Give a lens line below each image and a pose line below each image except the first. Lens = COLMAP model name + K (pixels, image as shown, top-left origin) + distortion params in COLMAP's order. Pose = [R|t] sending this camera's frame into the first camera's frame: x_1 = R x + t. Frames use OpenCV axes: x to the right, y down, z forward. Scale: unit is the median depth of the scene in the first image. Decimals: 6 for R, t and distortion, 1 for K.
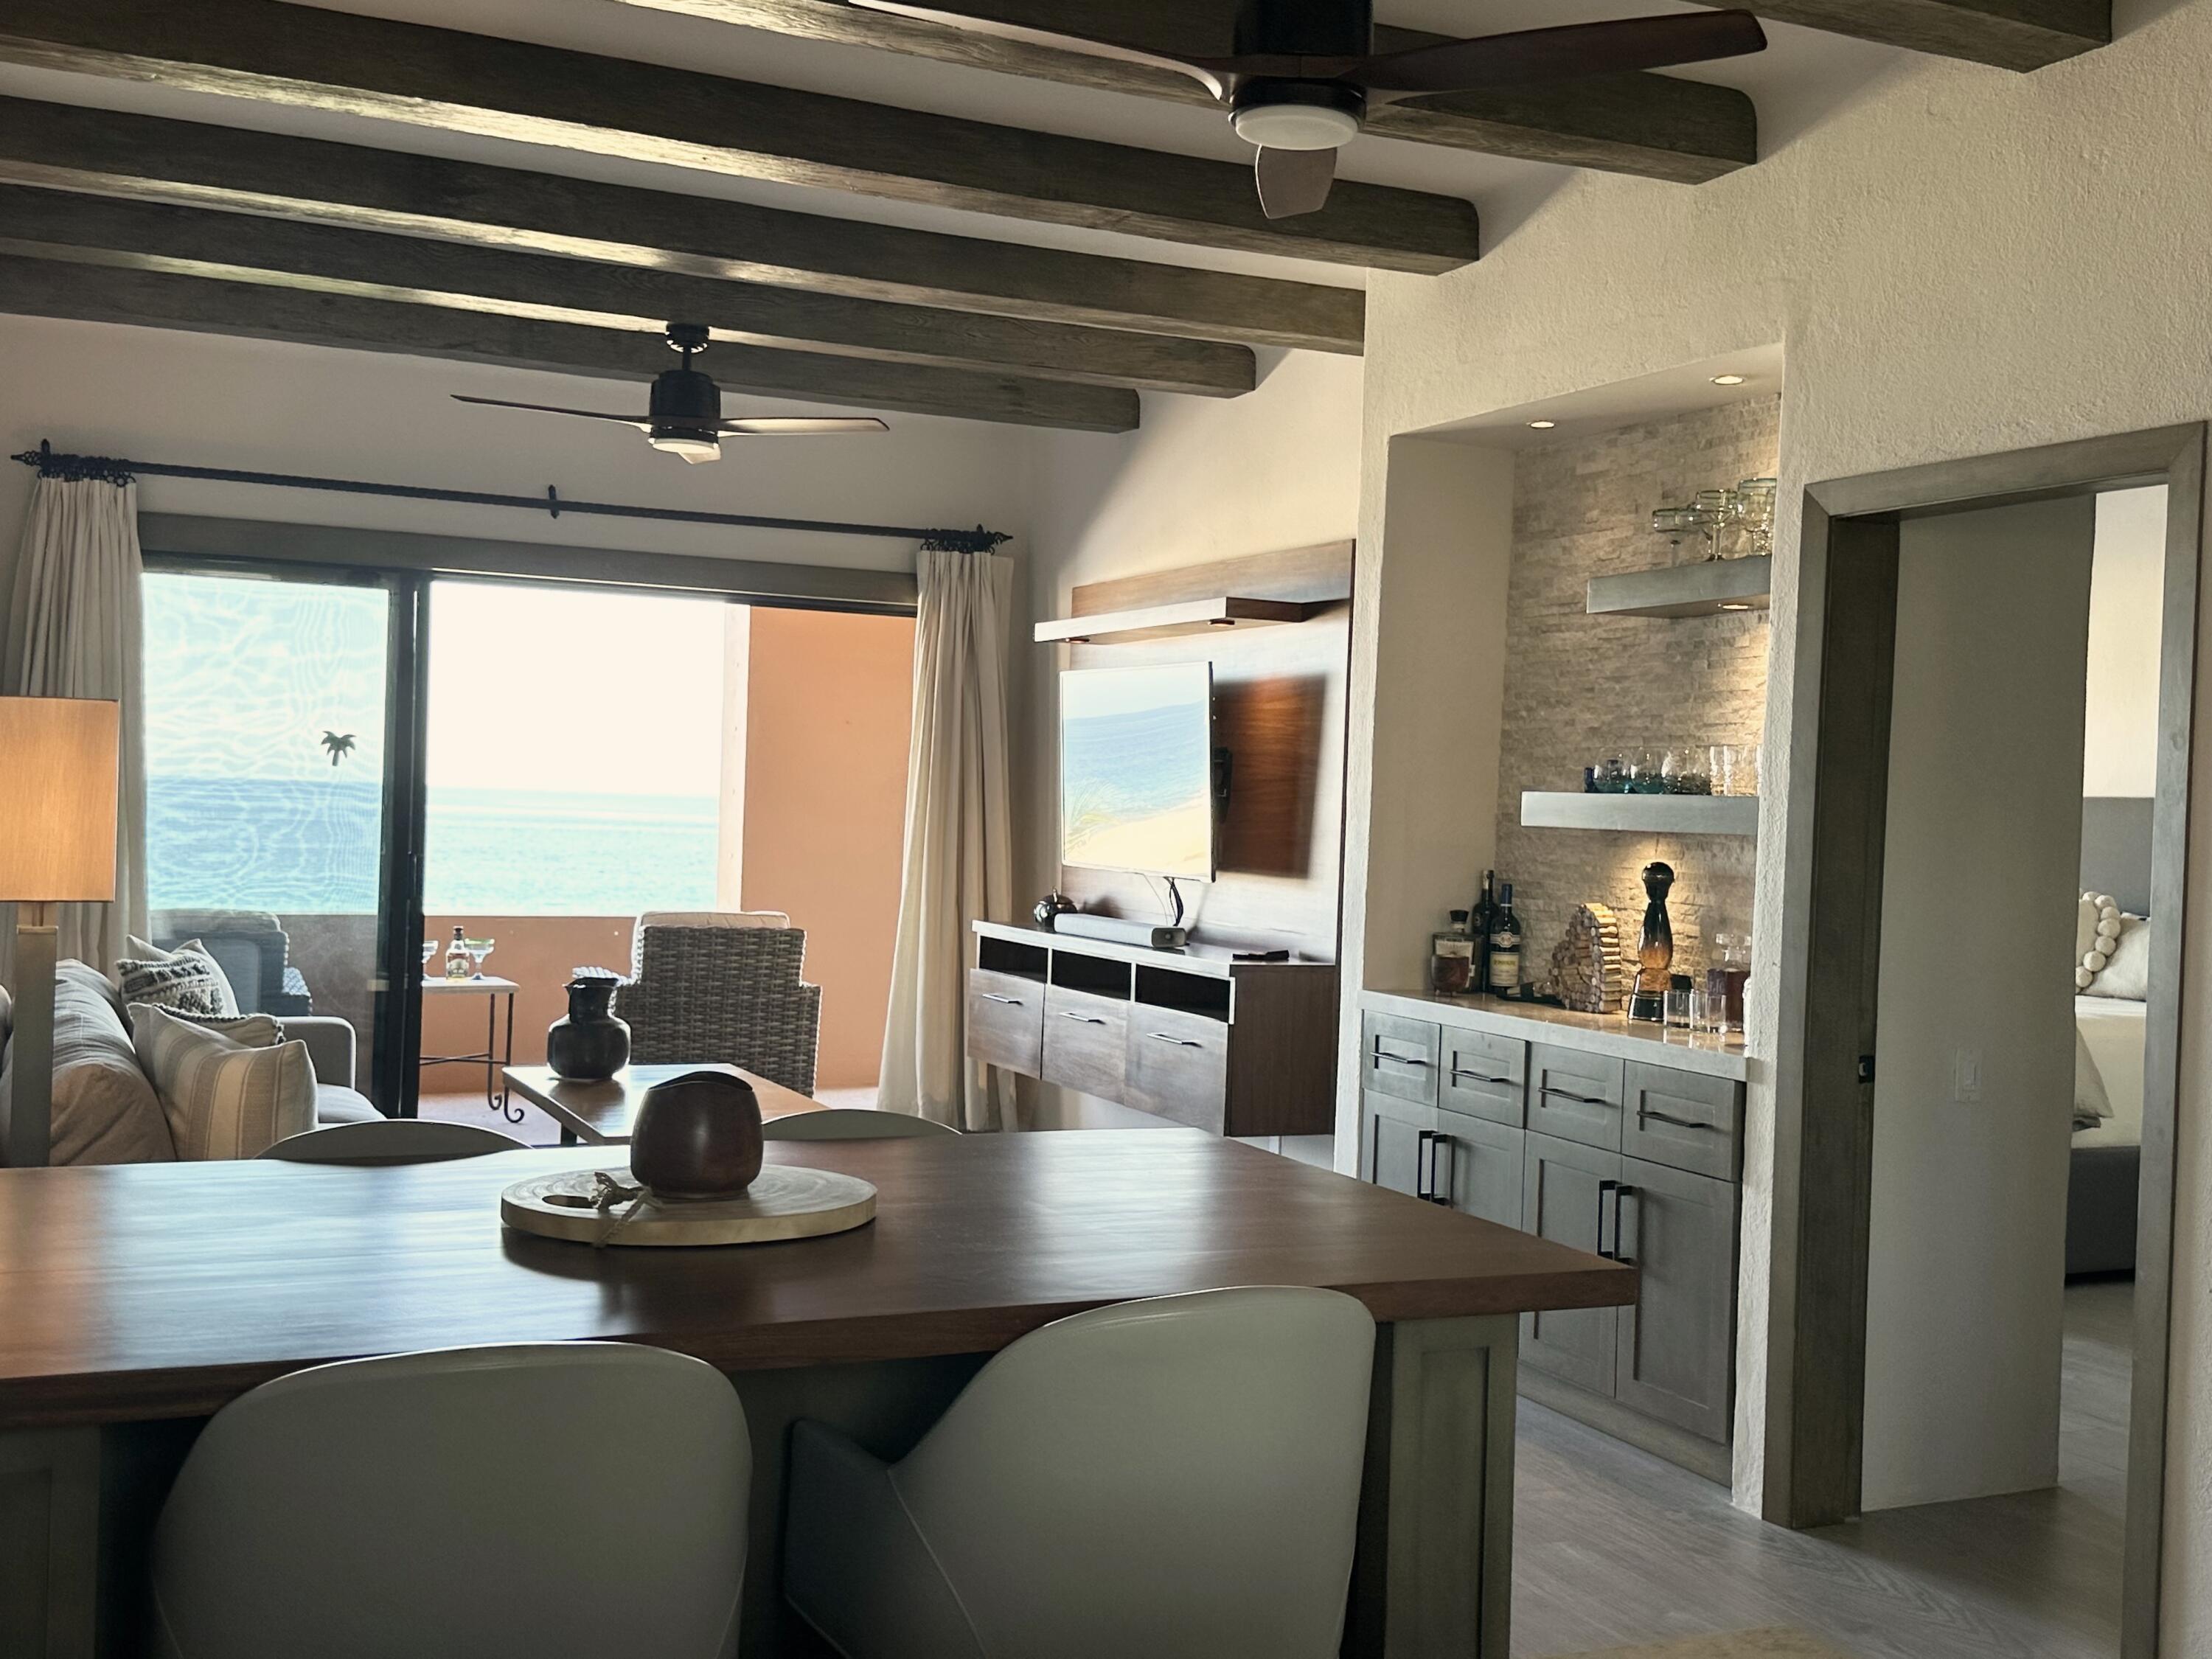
lens RADIAL K [[2342.9, 0, 1106.0], [0, 2342.9, 829.5], [0, 0, 1]] dist [0.165590, 0.000477]
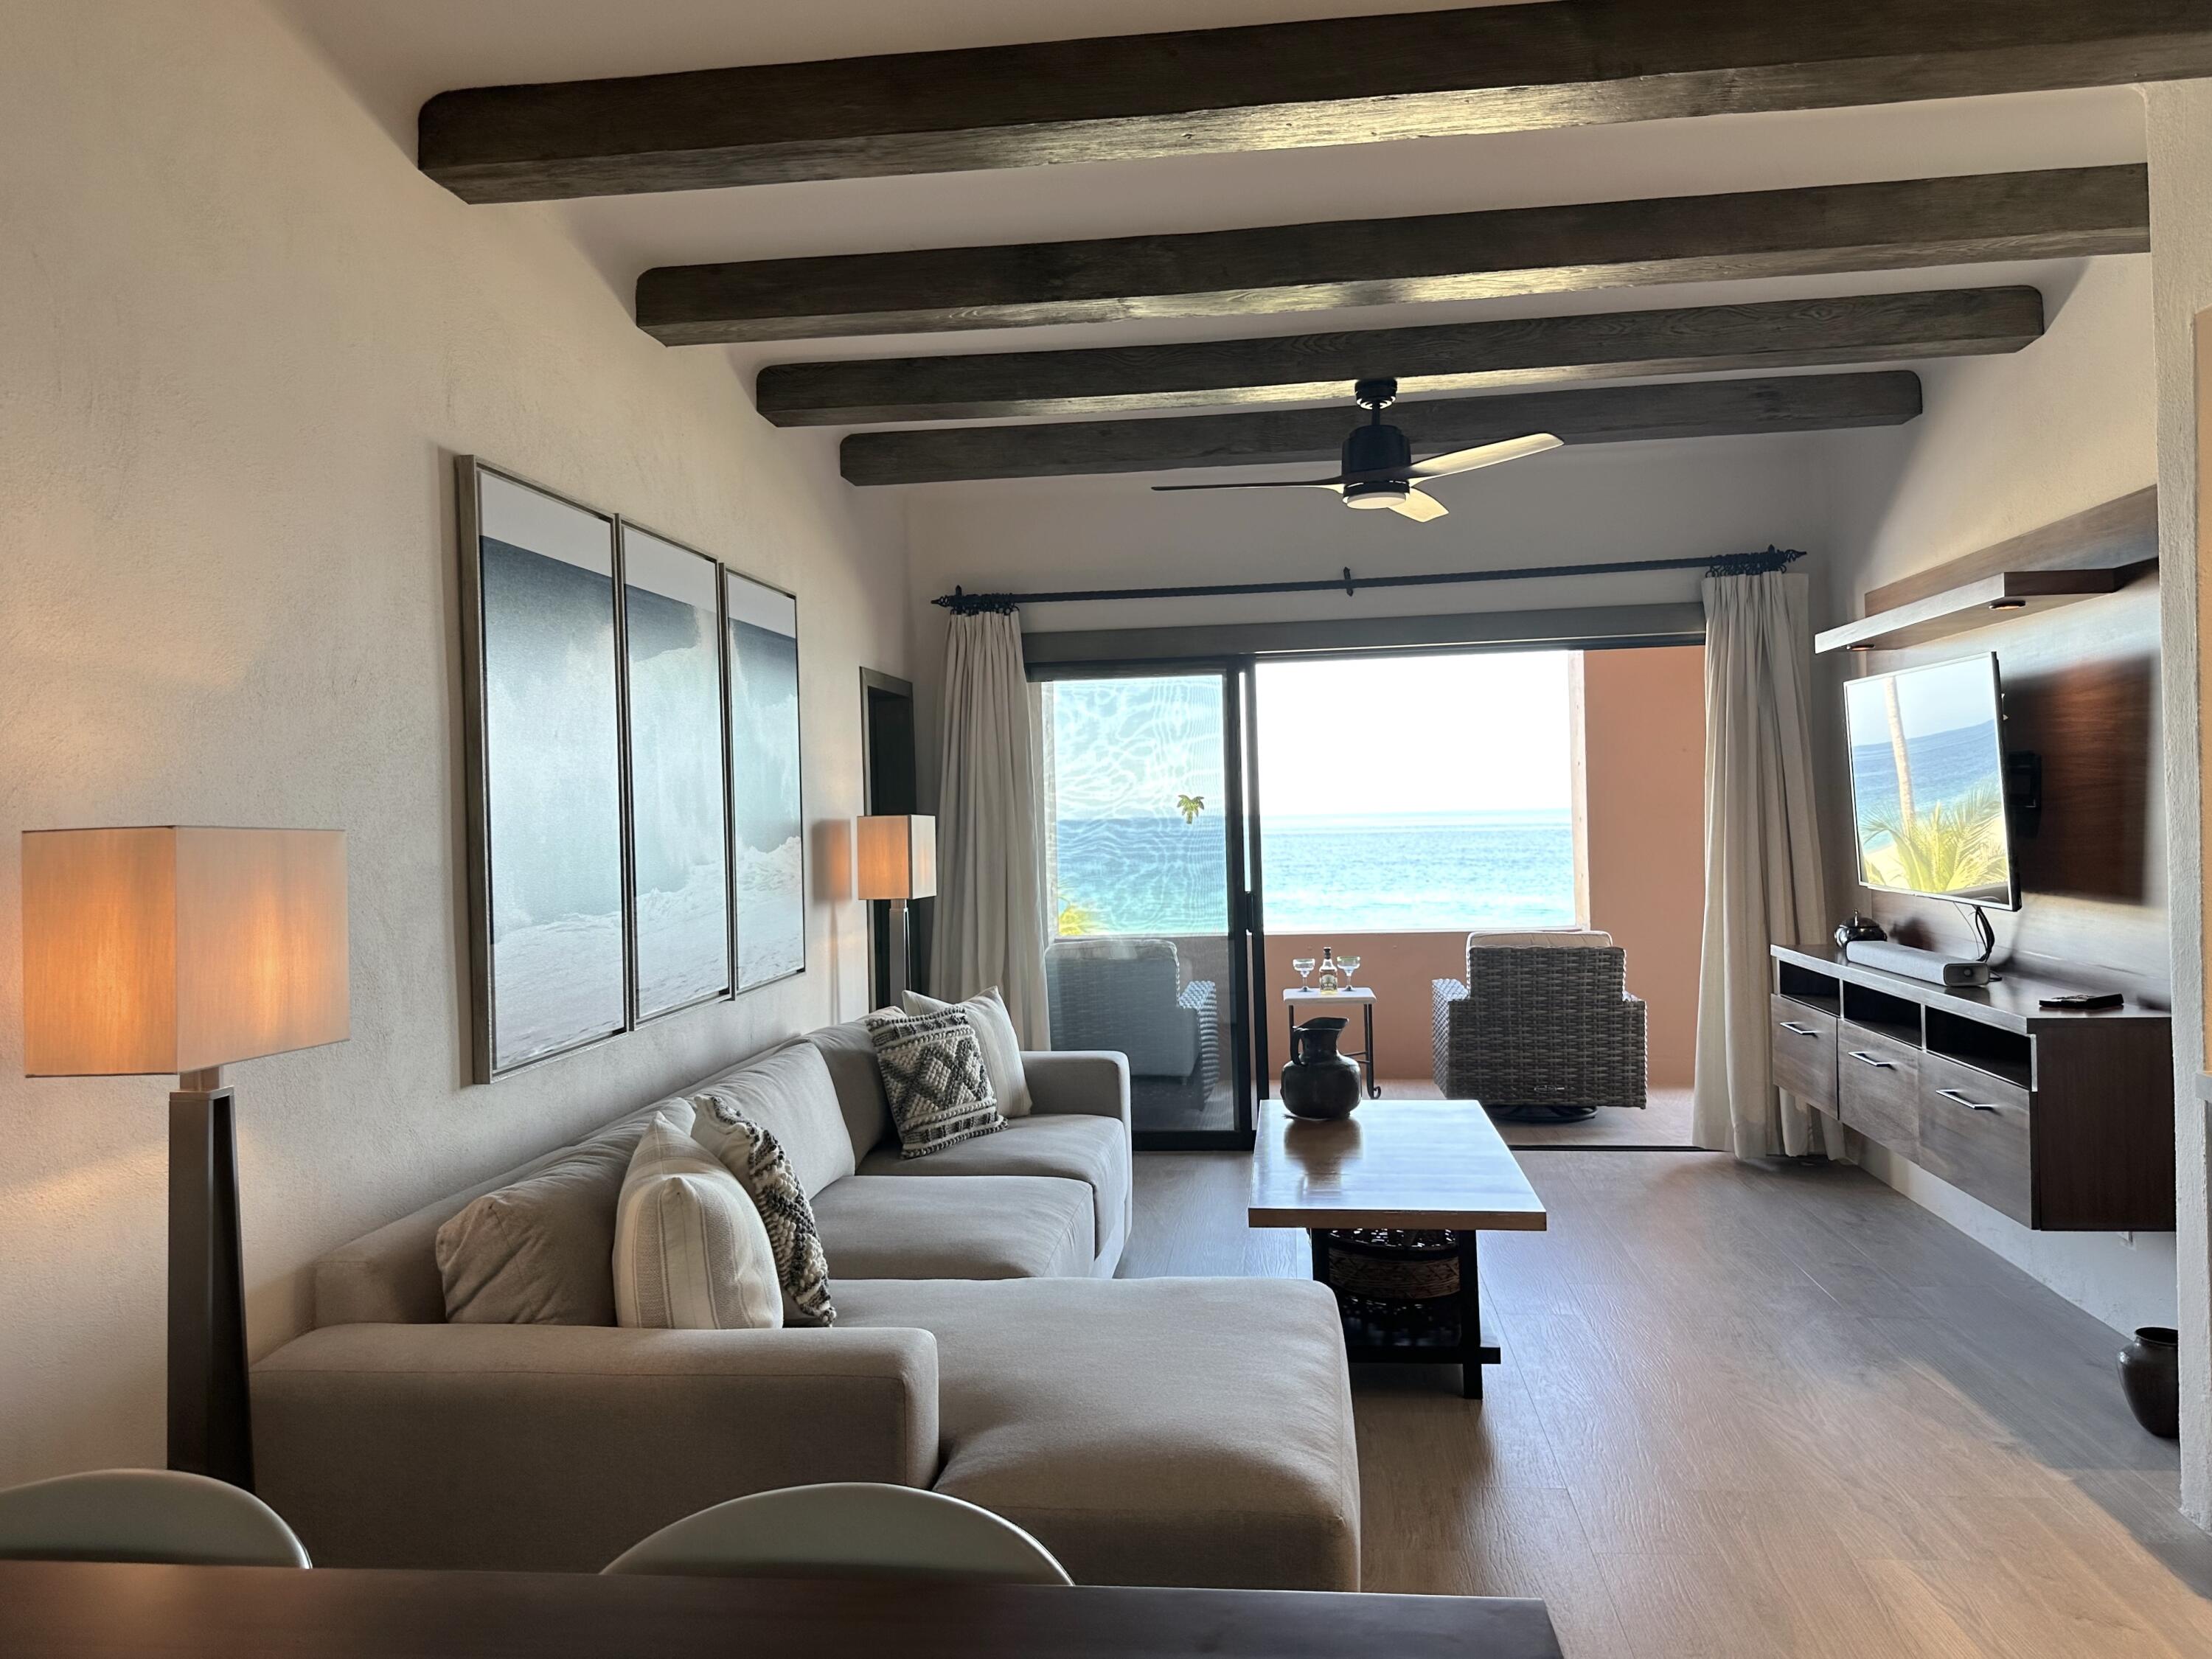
lens RADIAL K [[1607.9, 0, 1109.5], [0, 1607.9, 820.1], [0, 0, 1]] dist [0.171961, -0.301443]
pose [[0.859741, -0.055656, -0.507688, 0.061161], [0.050202, 0.998440, -0.024440, -0.010916], [0.508256, -0.004475, 0.861194, 0.289407]]
